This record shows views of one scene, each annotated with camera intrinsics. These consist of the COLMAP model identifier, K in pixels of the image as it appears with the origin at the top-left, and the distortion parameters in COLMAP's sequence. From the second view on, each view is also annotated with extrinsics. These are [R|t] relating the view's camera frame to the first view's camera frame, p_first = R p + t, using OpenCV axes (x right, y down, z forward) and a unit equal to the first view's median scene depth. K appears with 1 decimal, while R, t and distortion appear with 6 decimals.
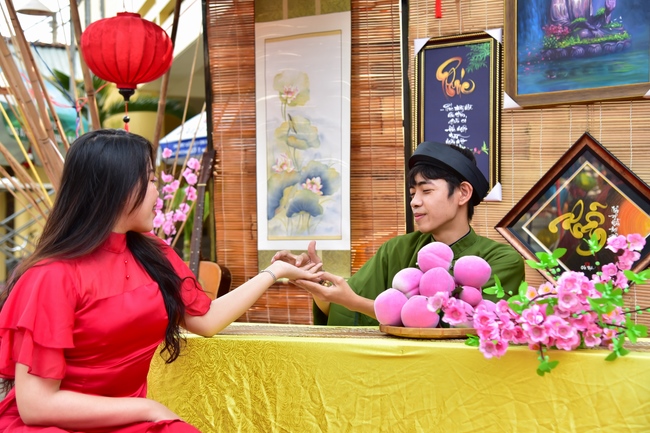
lens RADIAL K [[979.8, 0, 326.4], [0, 979.8, 216.1], [0, 0, 1]] dist [0.311994, 0.000000]
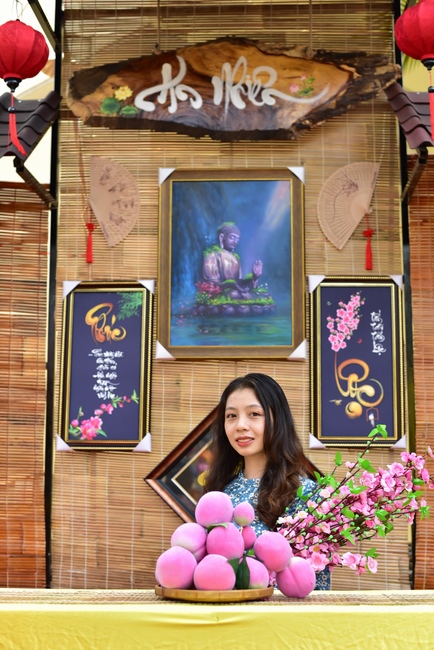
lens RADIAL K [[961.4, 0, 223.3], [0, 961.4, 327.0], [0, 0, 1]] dist [-0.090194, 0.000000]
pose [[0.911190, 0.083883, 0.403355, -0.151932], [-0.023996, 0.988196, -0.151303, 0.004330], [-0.411286, 0.128187, 0.902448, 0.102777]]
